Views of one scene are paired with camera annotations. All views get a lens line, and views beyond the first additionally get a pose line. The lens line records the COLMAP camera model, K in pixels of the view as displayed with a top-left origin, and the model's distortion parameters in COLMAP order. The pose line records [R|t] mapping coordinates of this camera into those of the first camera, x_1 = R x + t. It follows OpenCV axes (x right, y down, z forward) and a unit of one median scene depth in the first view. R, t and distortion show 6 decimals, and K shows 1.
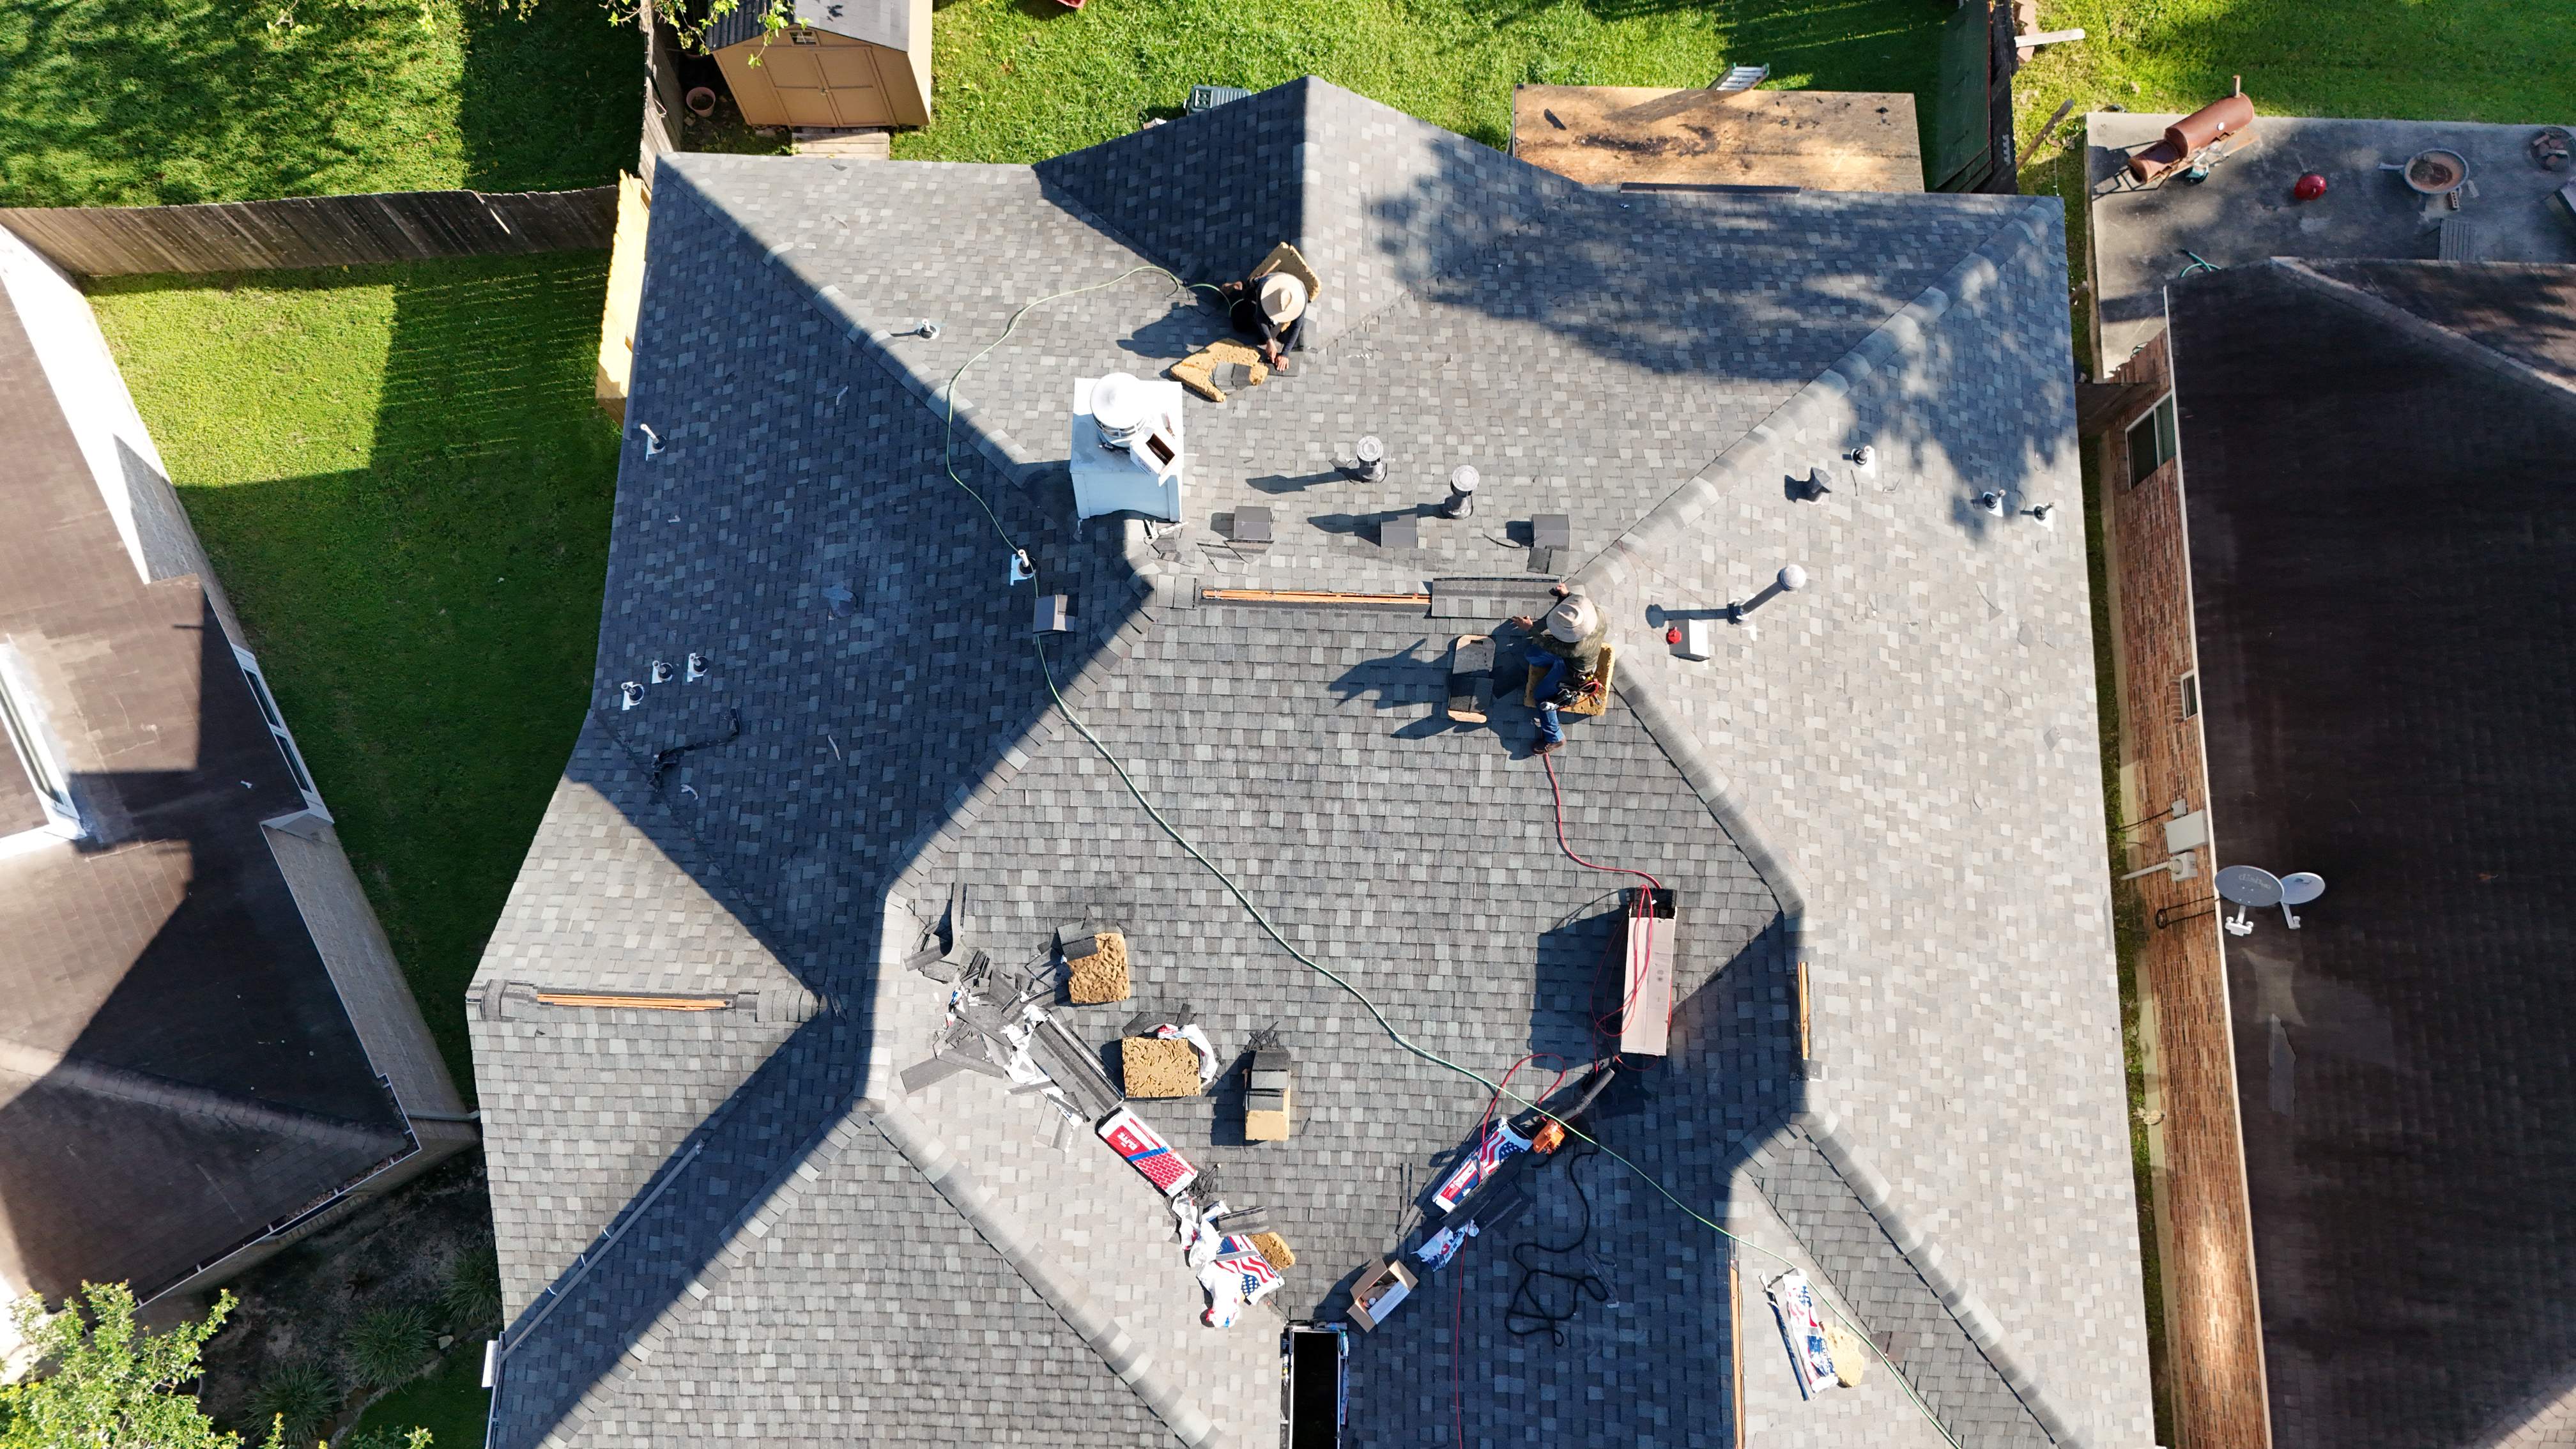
lens RADIAL K [[1882.0, 0, 1284.5], [0, 1882.0, 719.8], [0, 0, 1]] dist [0.080875, -0.077128]
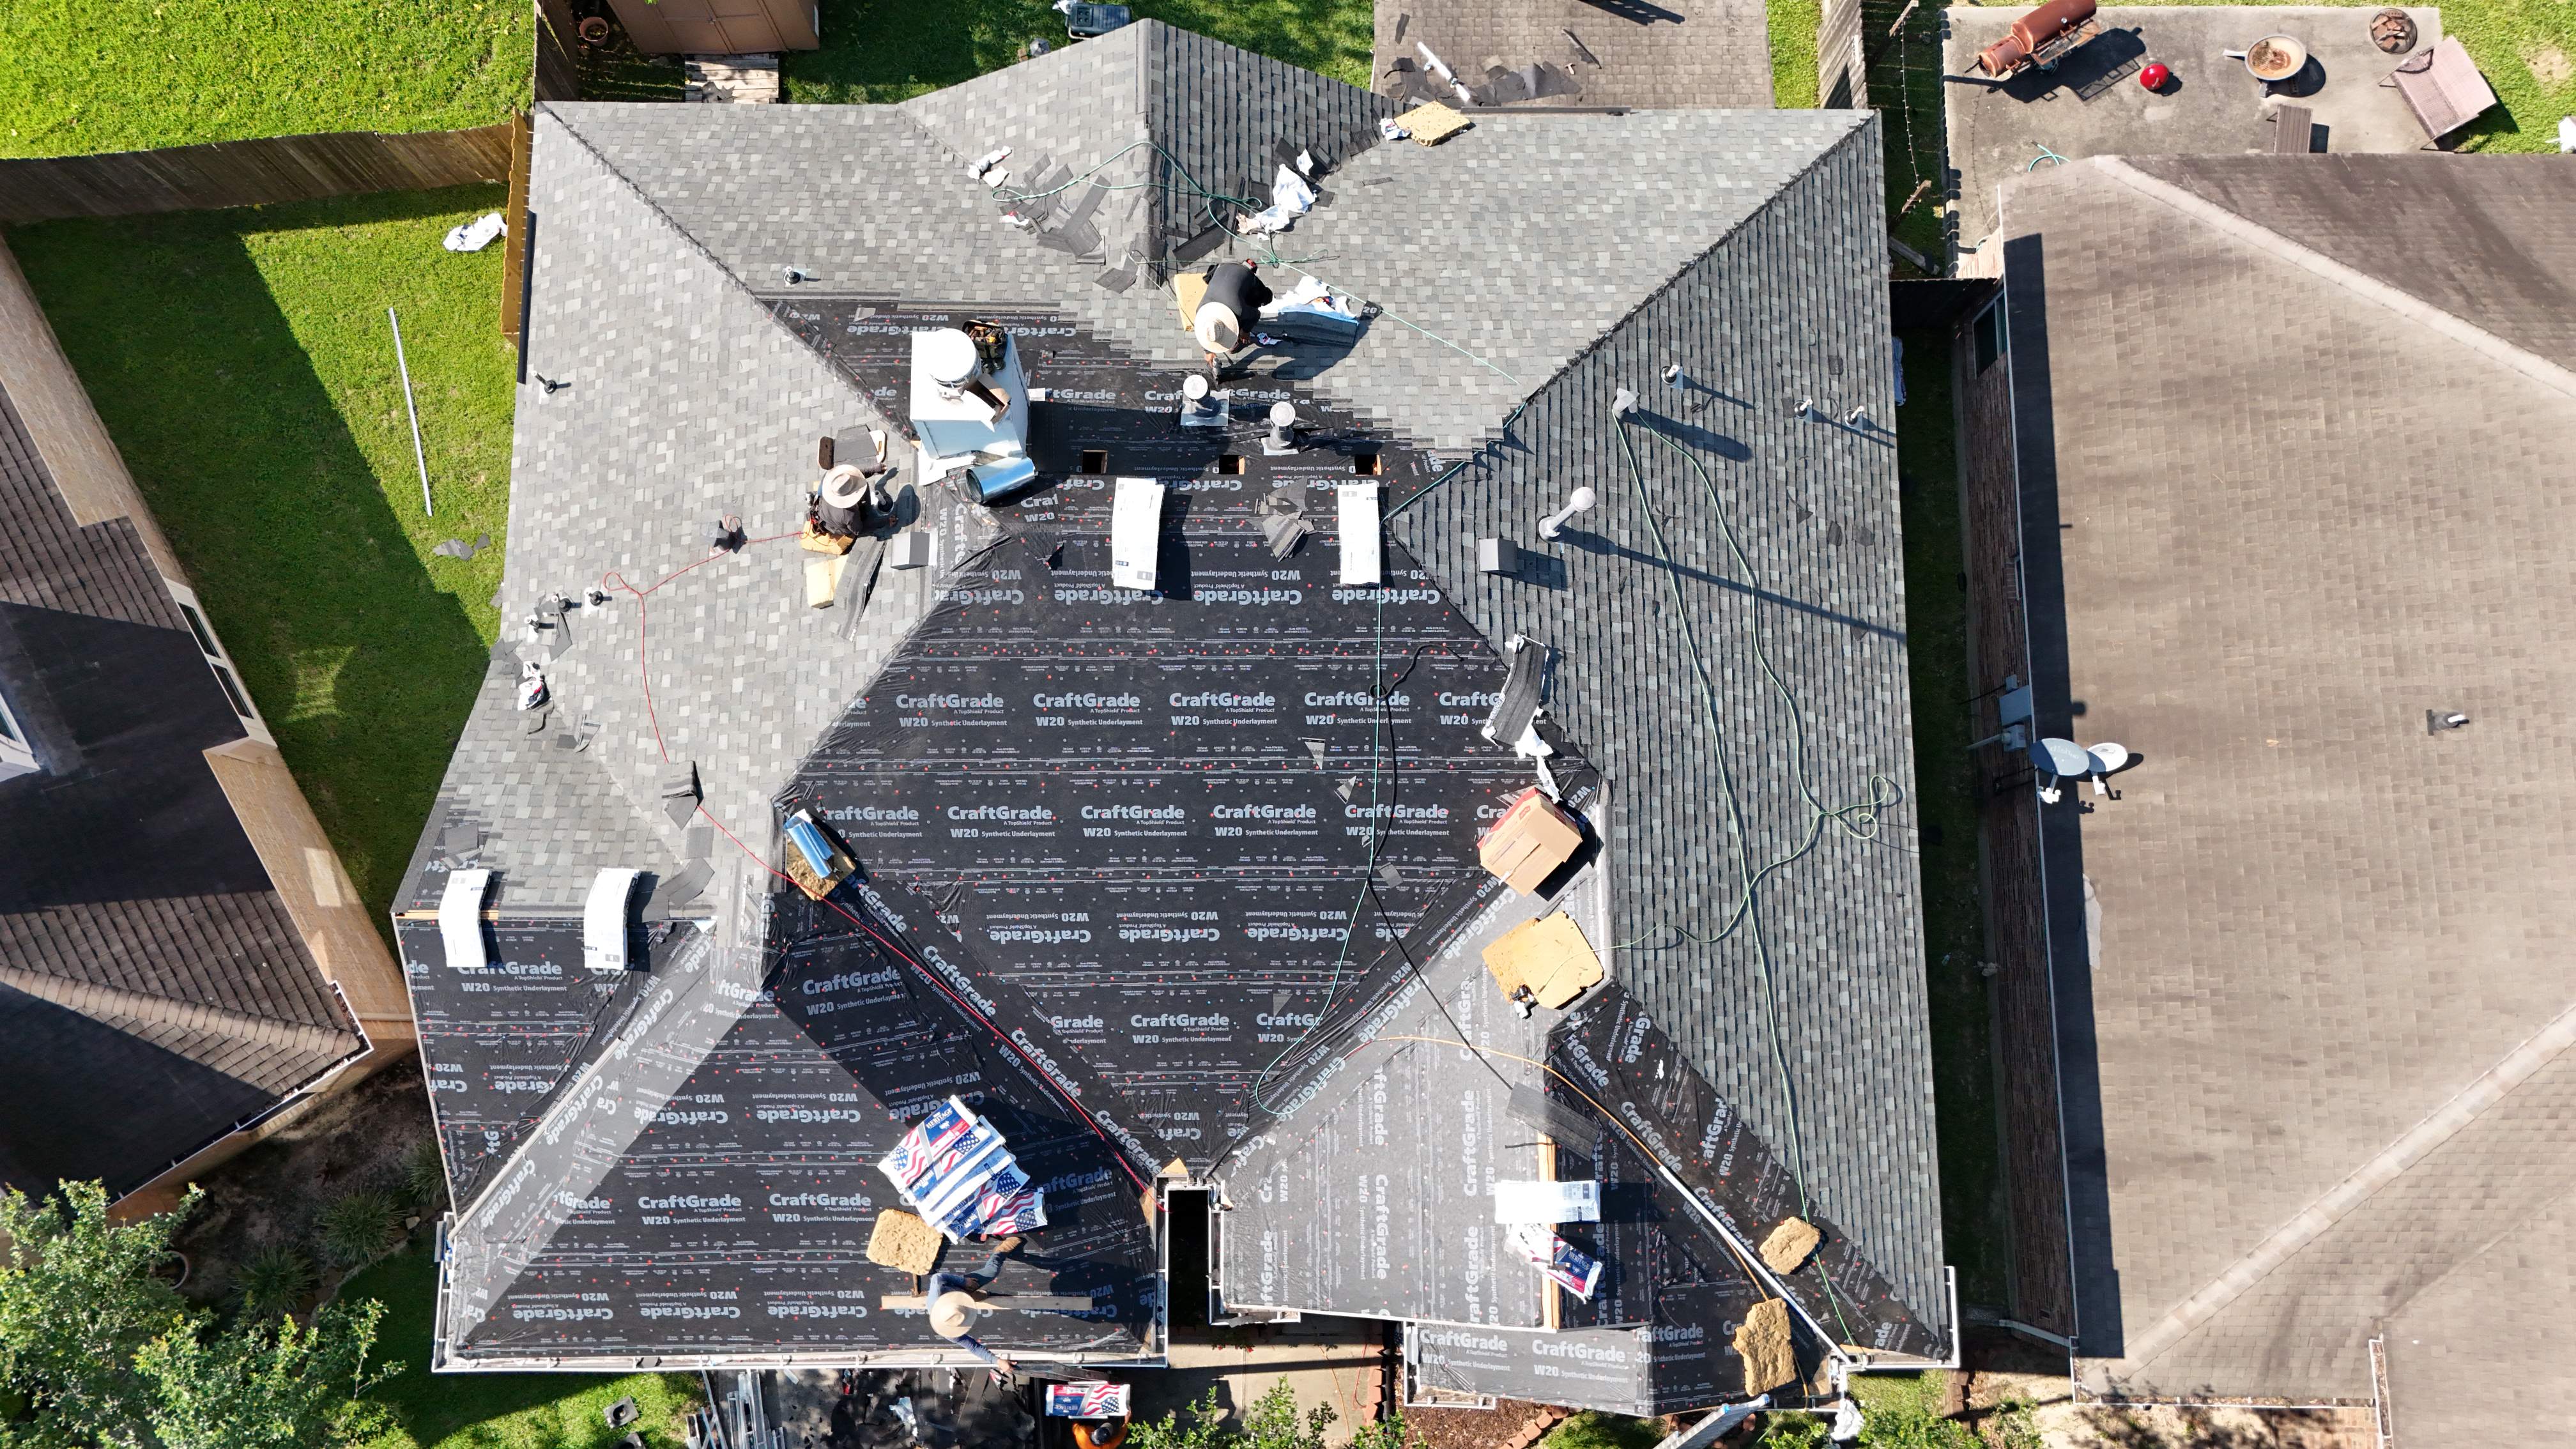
lens RADIAL K [[1882.0, 0, 1284.5], [0, 1882.0, 719.8], [0, 0, 1]] dist [0.080875, -0.077128]
pose [[0.999575, -0.029041, 0.002560, 0.080144], [0.028794, 0.997169, 0.069461, -0.025735], [-0.004570, -0.069358, 0.997581, -0.080653]]
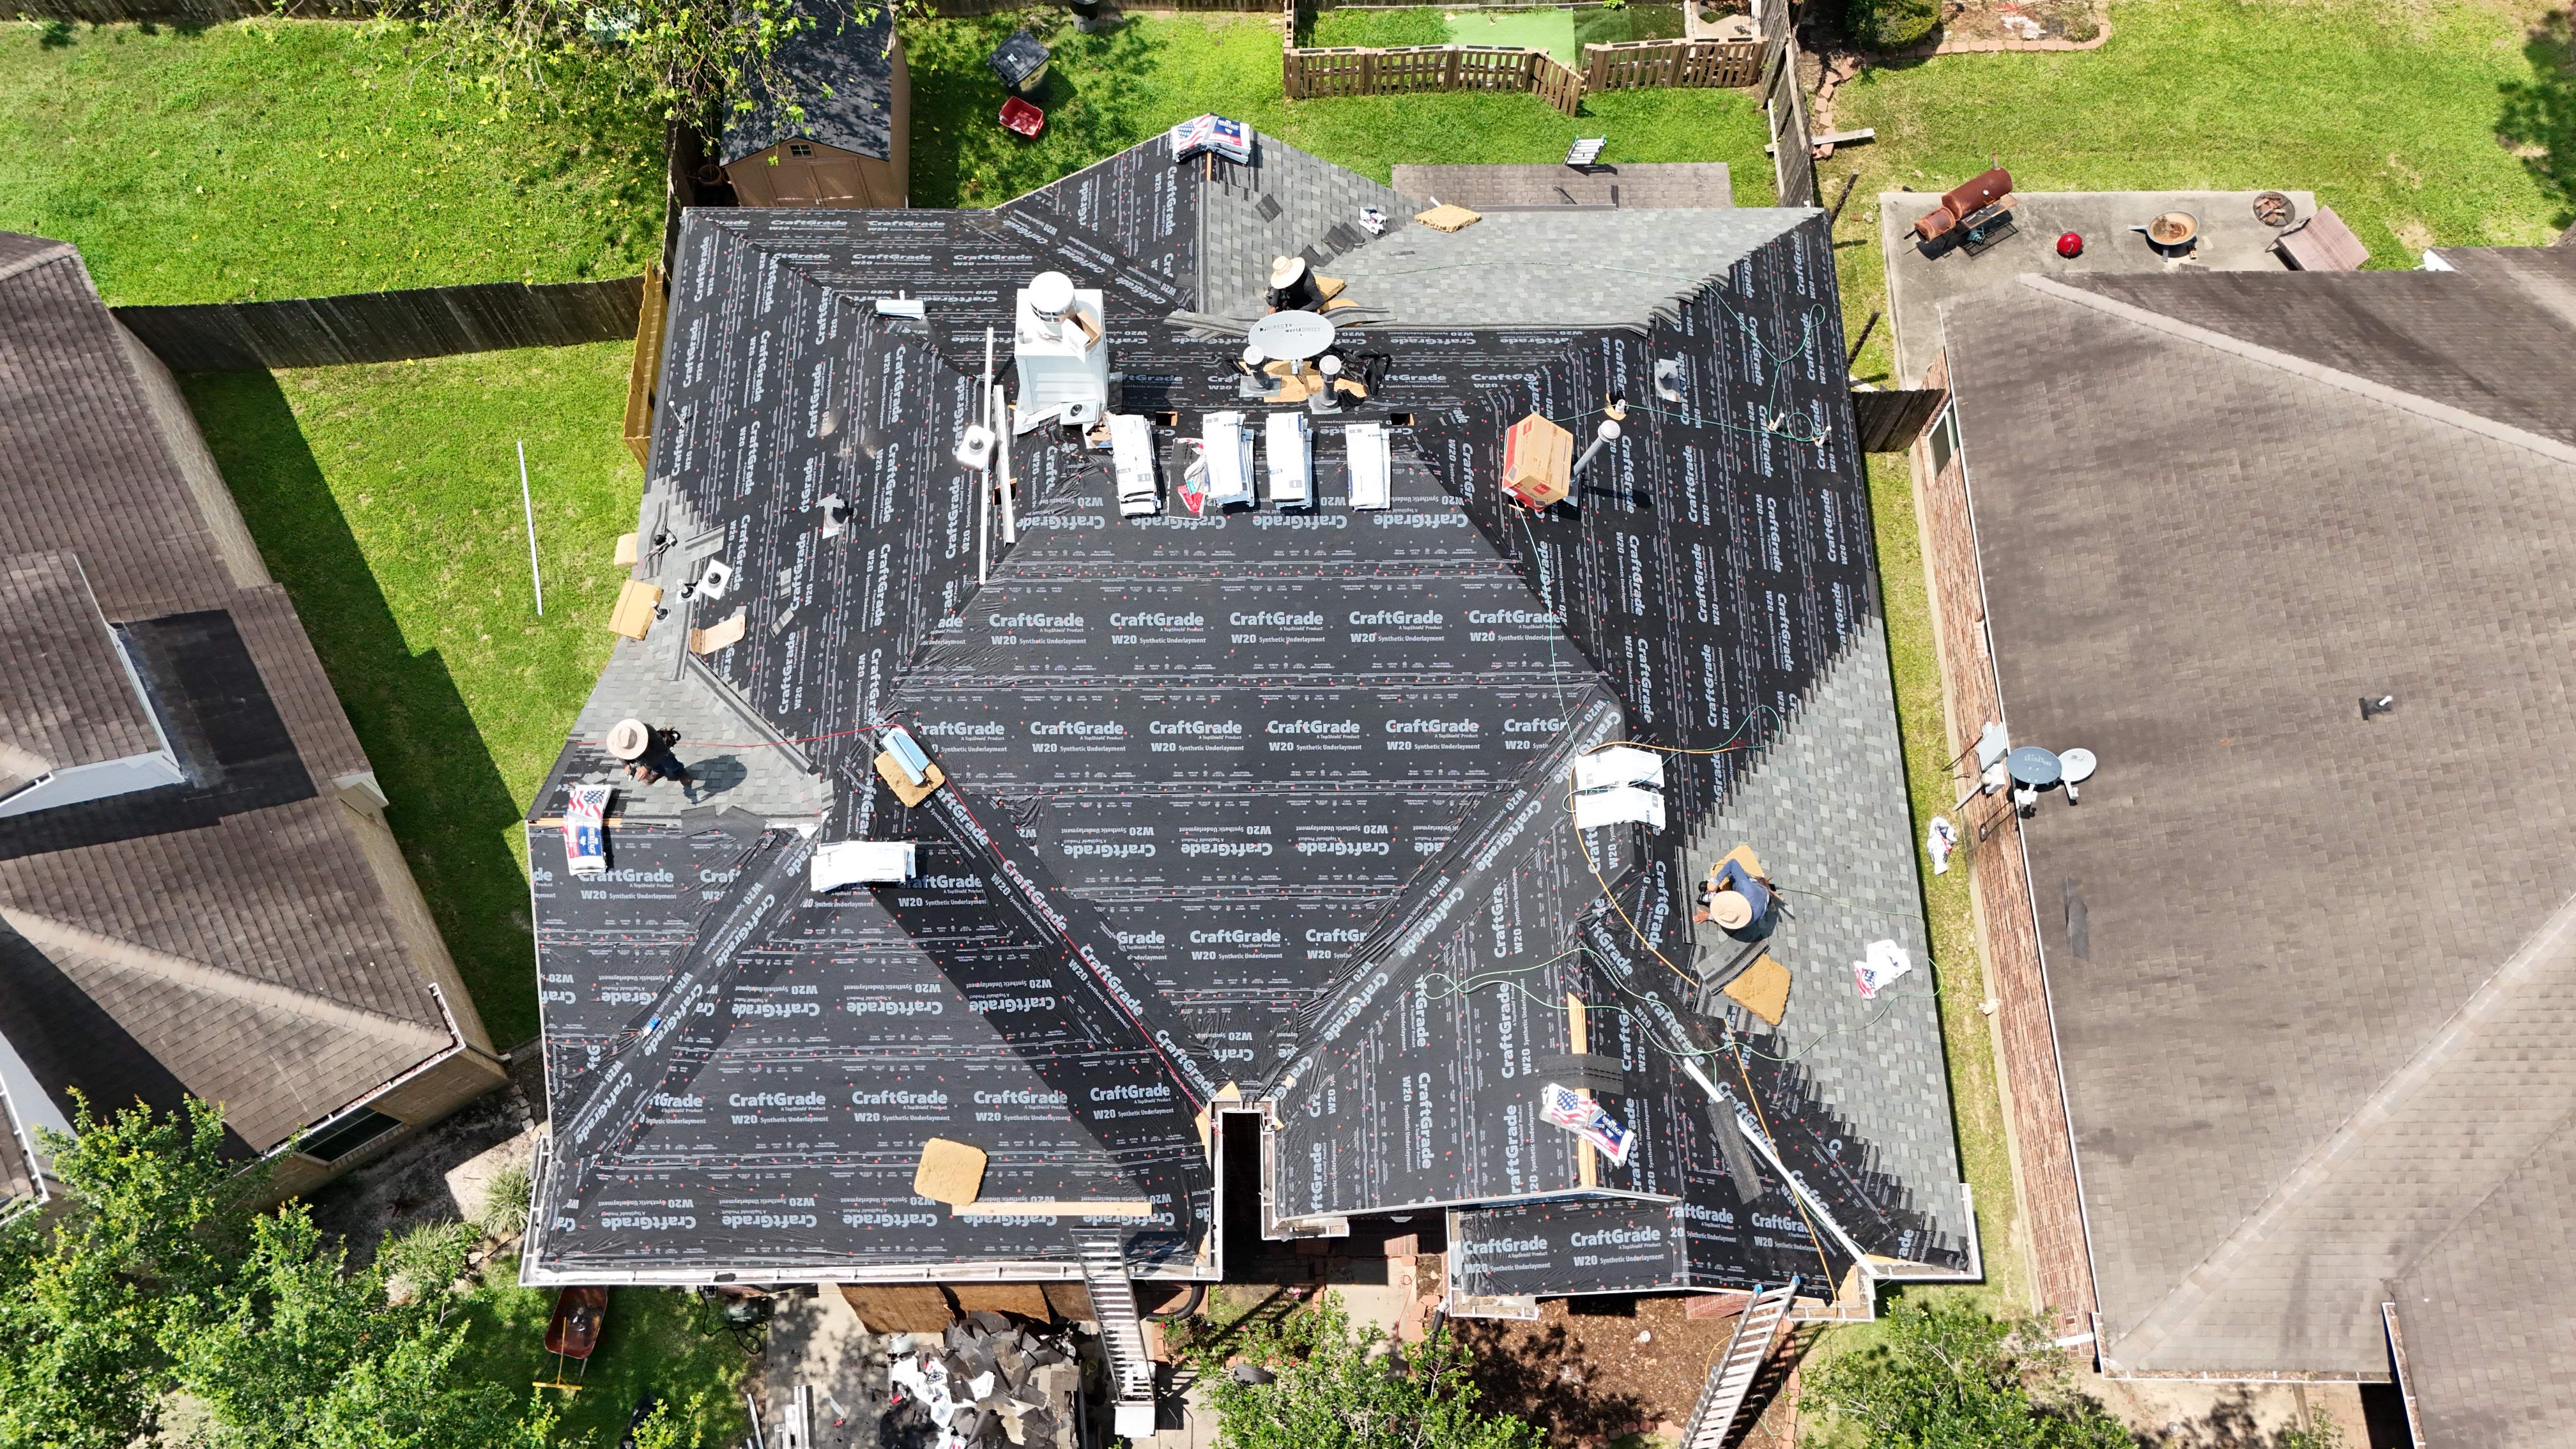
lens RADIAL K [[1882.0, 0, 1284.5], [0, 1882.0, 719.8], [0, 0, 1]] dist [0.080875, -0.077128]
pose [[0.999458, -0.031693, 0.008959, 0.041910], [0.032660, 0.988800, -0.145630, 0.261696], [-0.004243, 0.145843, 0.989299, -0.194395]]
